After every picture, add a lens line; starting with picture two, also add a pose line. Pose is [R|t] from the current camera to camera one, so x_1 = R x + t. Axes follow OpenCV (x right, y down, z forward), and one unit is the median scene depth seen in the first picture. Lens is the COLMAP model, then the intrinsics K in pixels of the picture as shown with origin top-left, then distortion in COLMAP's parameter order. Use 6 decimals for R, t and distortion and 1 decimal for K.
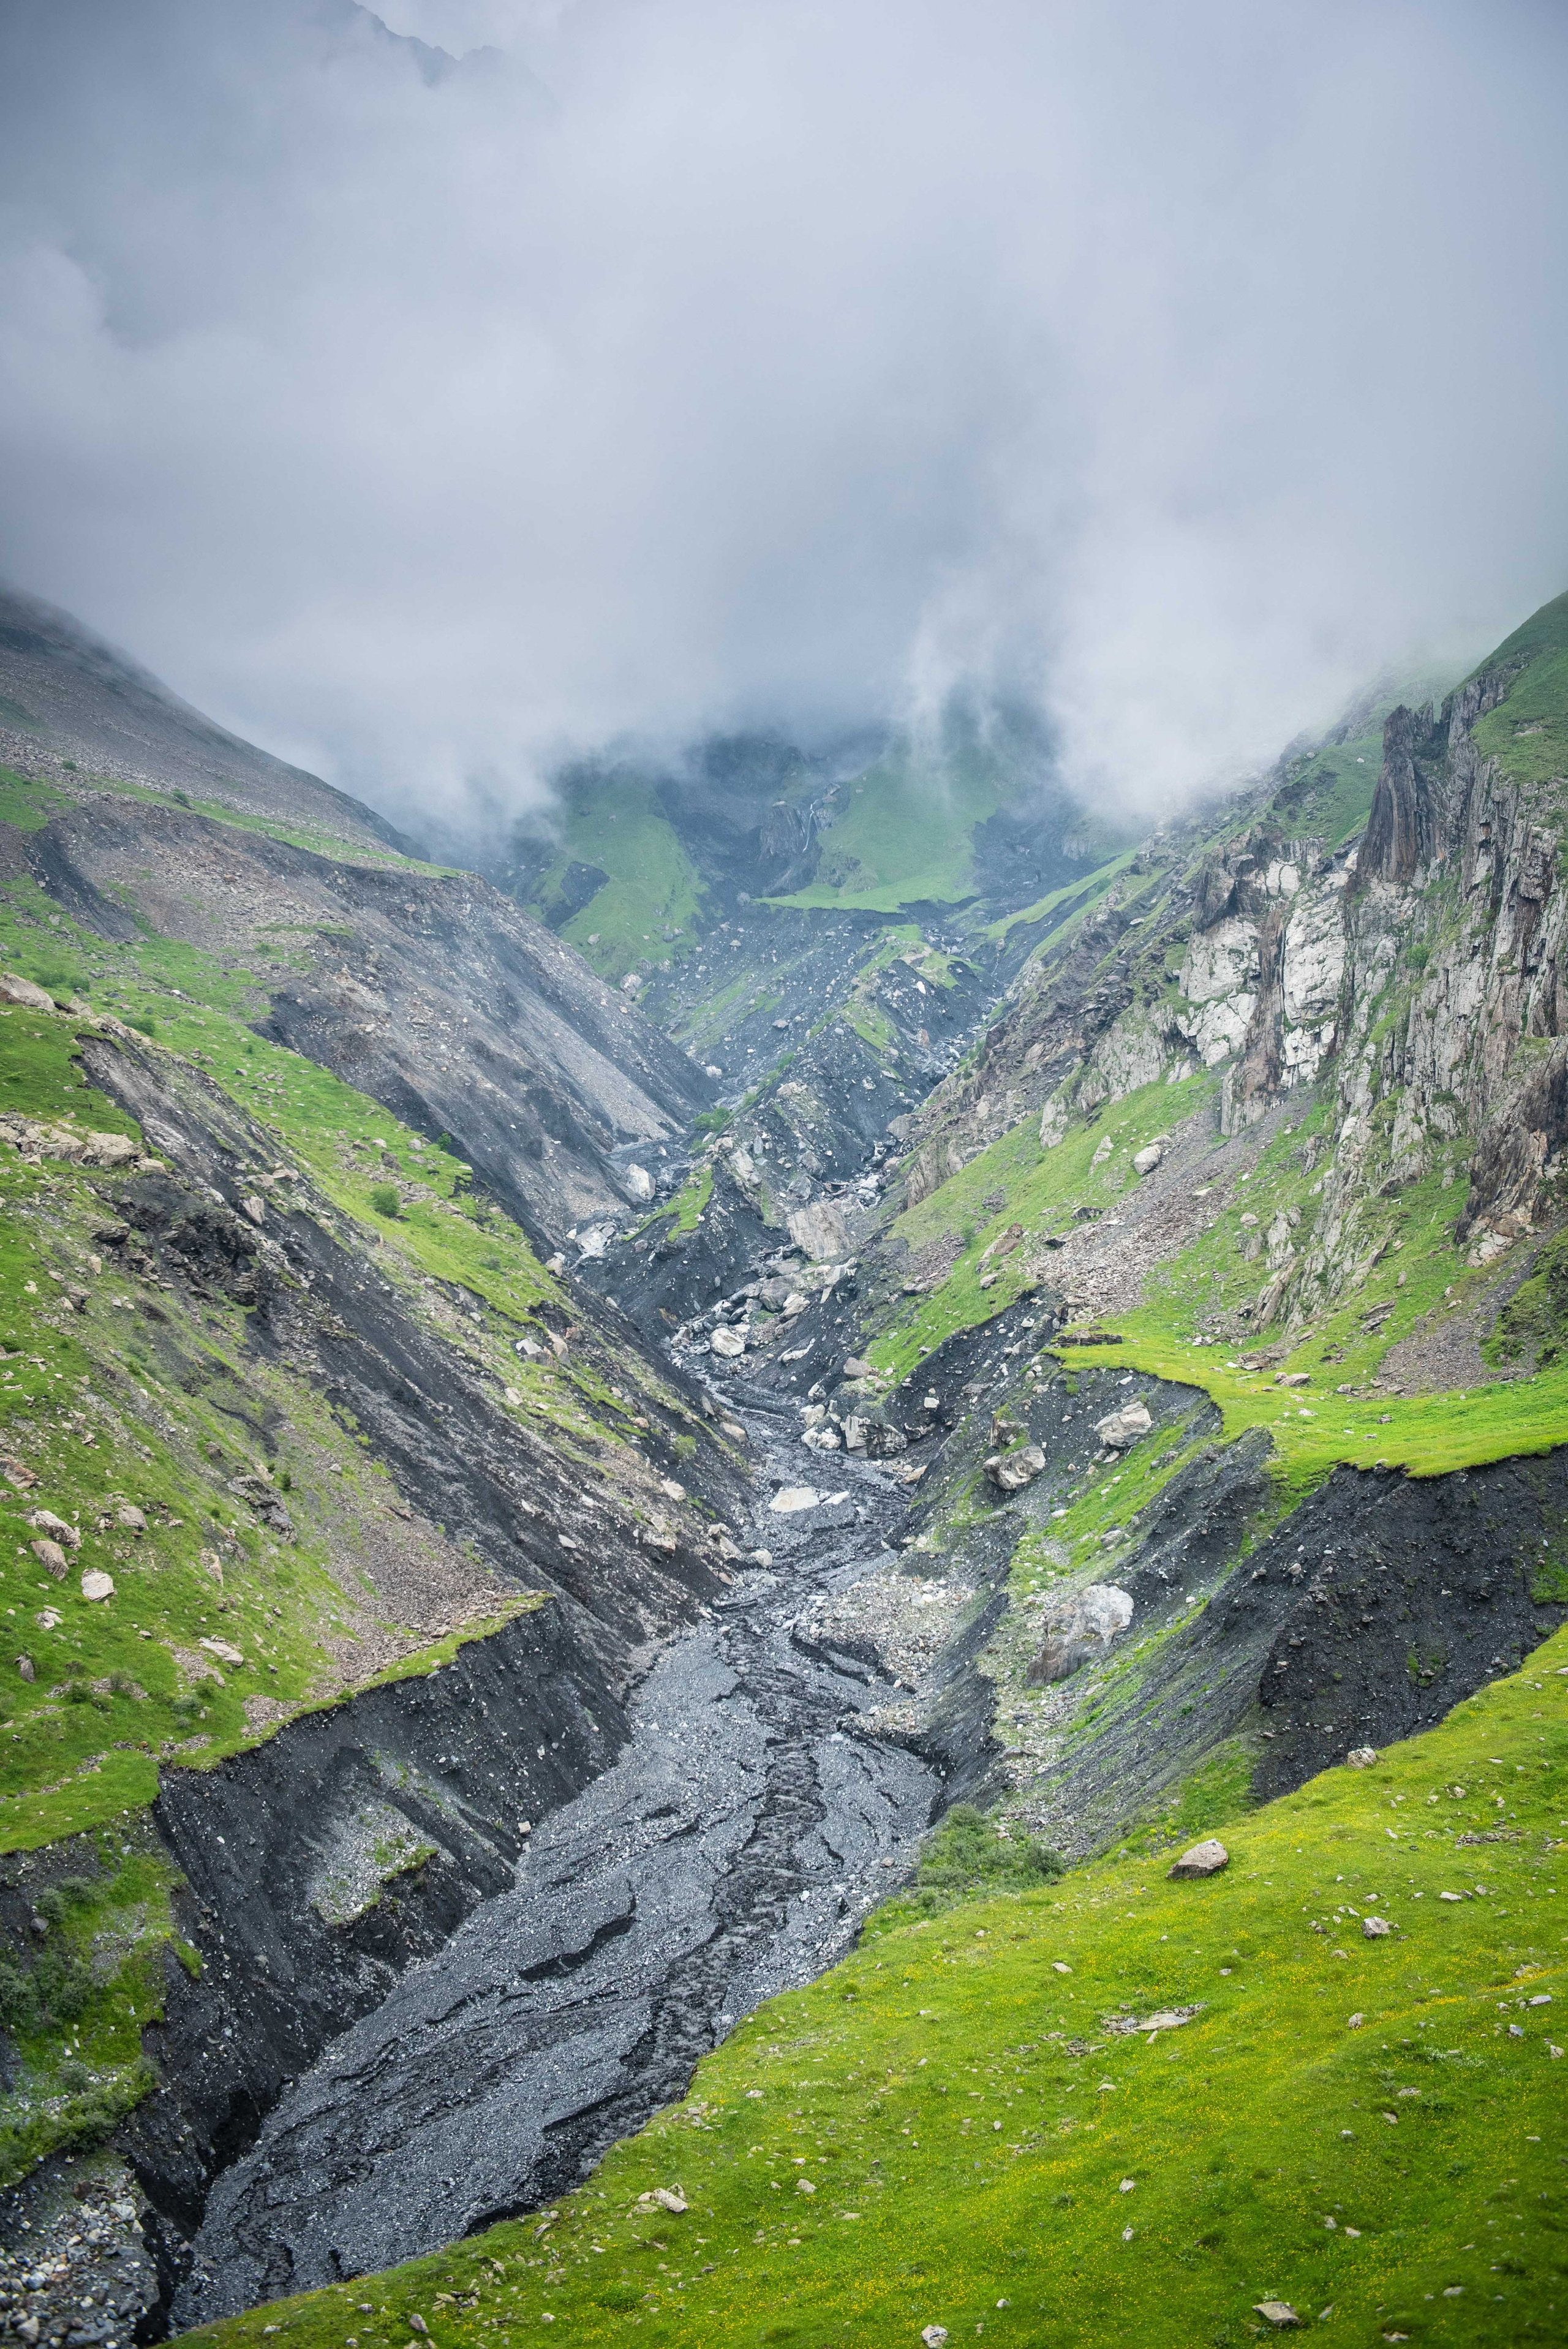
lens RADIAL K [[2415.8, 0, 786.7], [0, 2415.8, 1174.9], [0, 0, 1]] dist [0.021010, 0.000000]
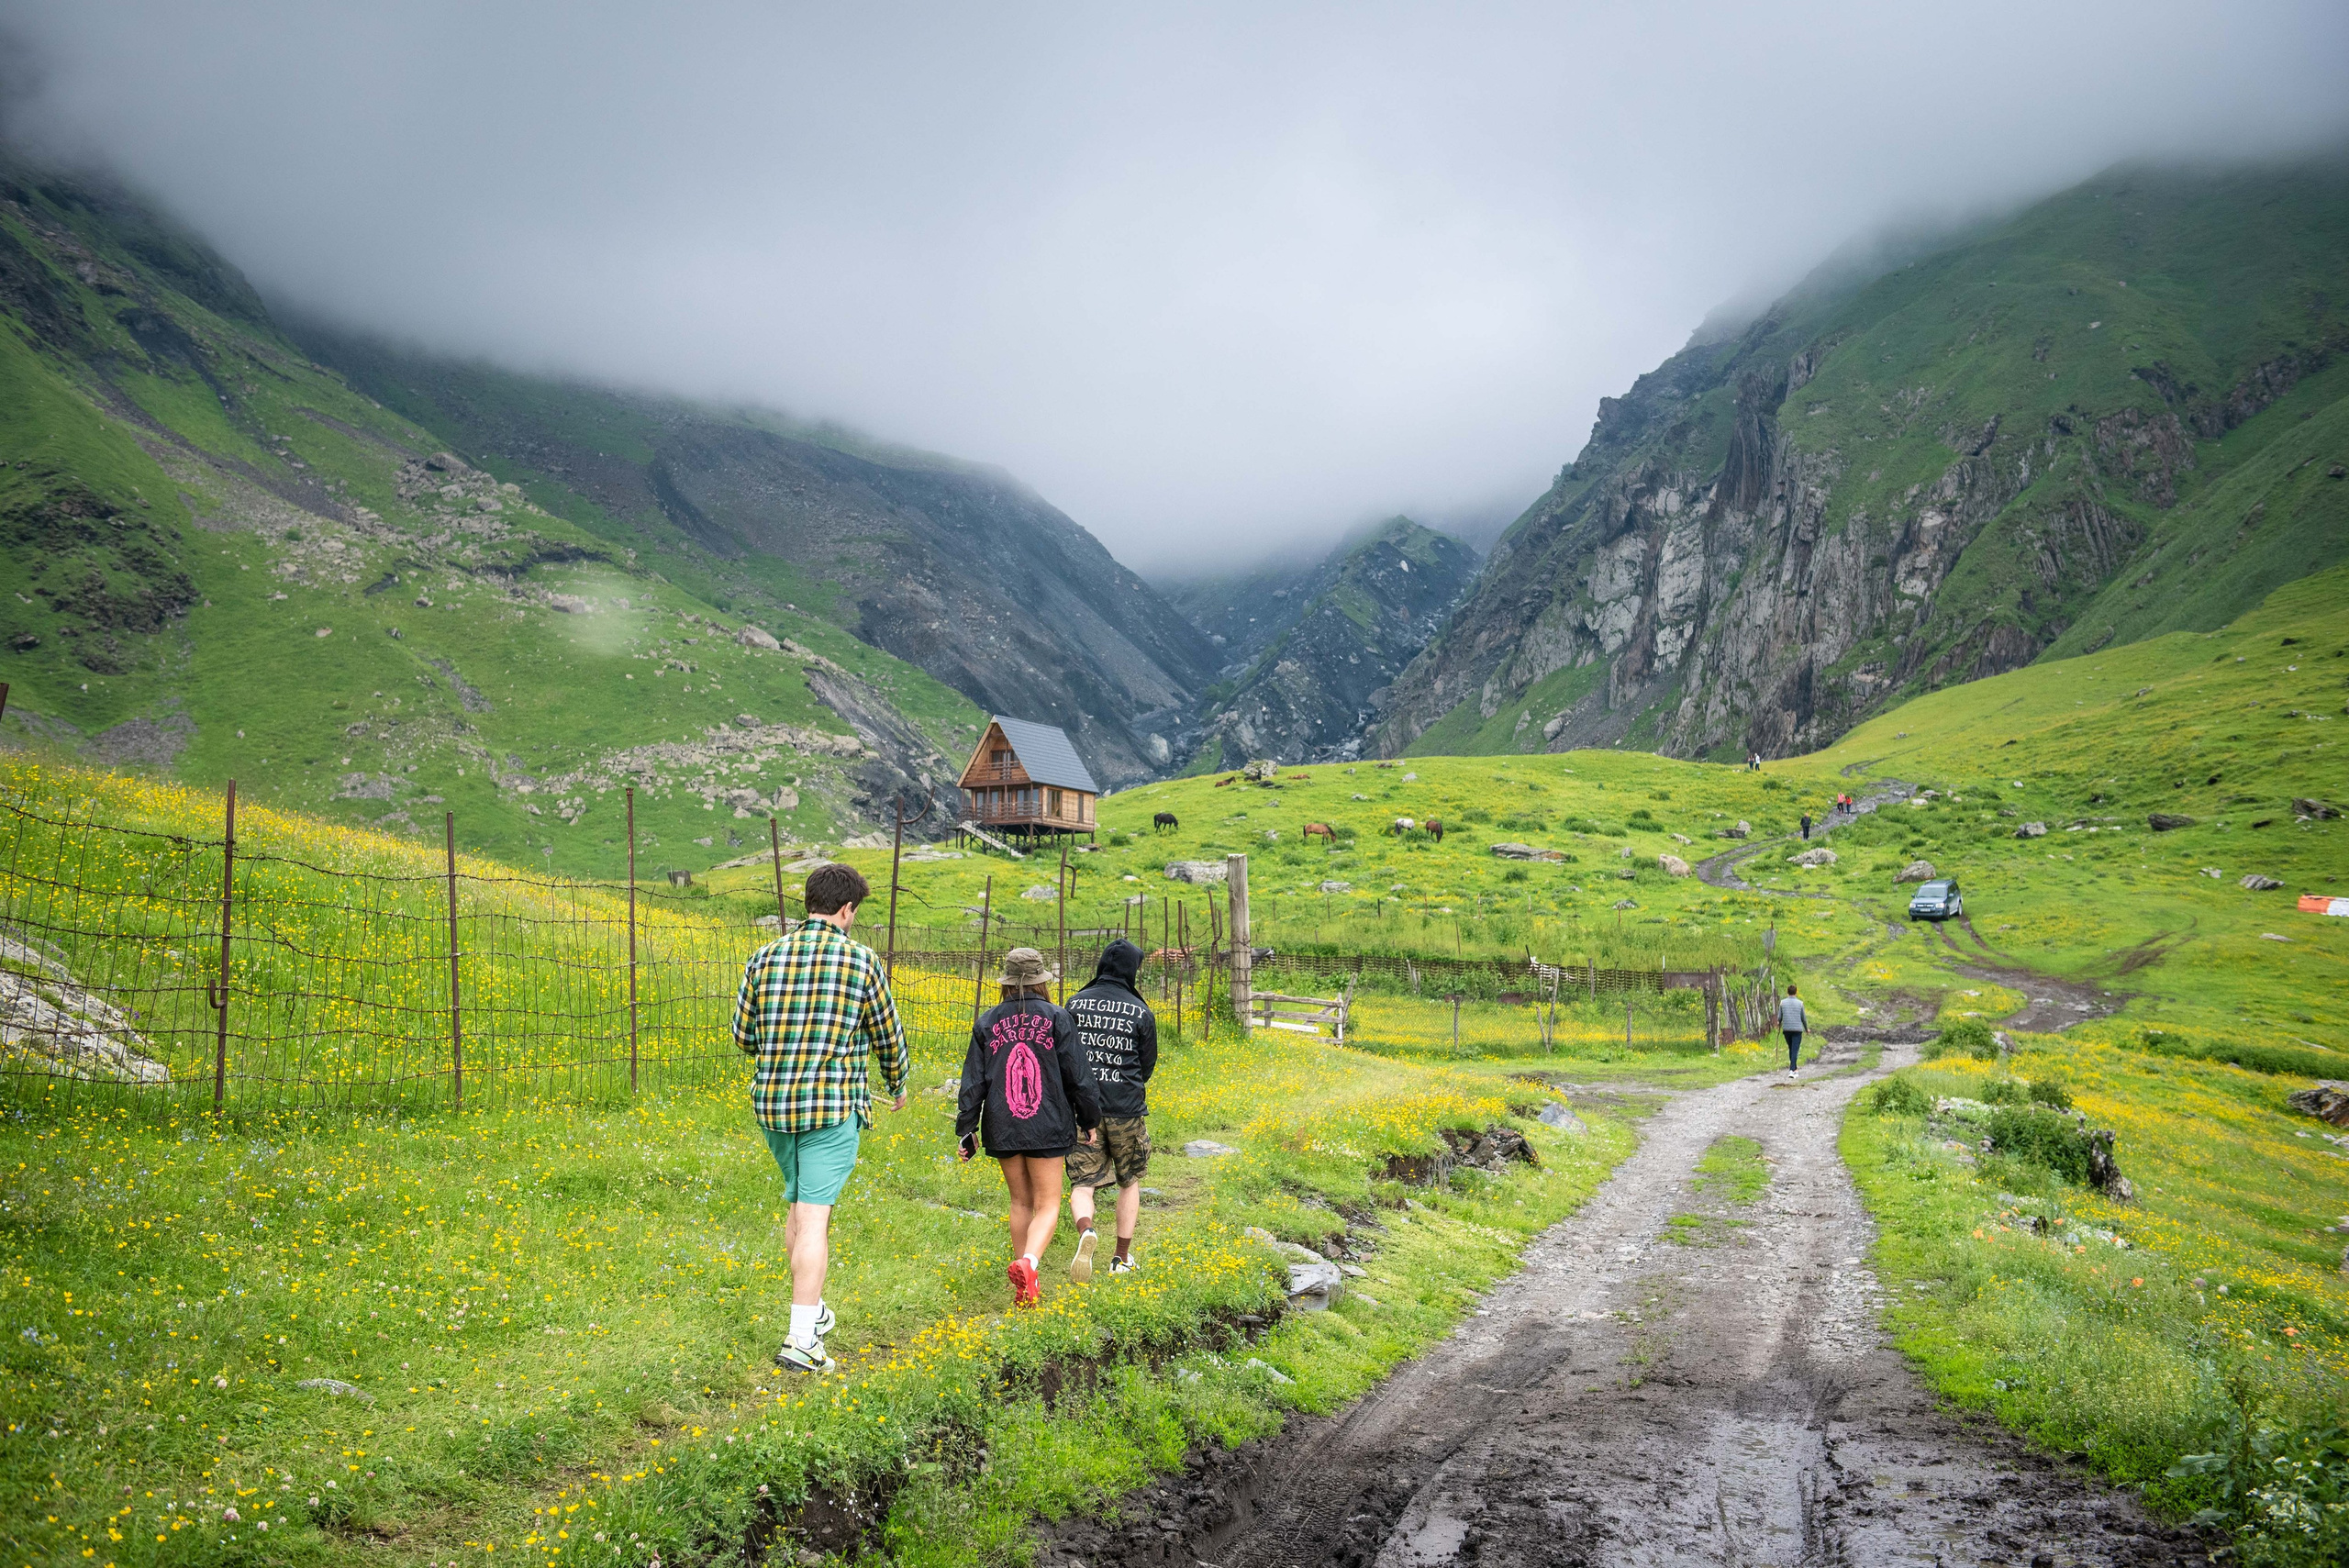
lens RADIAL K [[2850.1, 0, 1175.9], [0, 2850.1, 782.8], [0, 0, 1]] dist [-0.008795, 0.000000]
pose [[0.998829, -0.018954, -0.044512, 0.011295], [0.019939, 0.999564, 0.021776, -0.013383], [0.044080, -0.022638, 0.998771, -0.504072]]
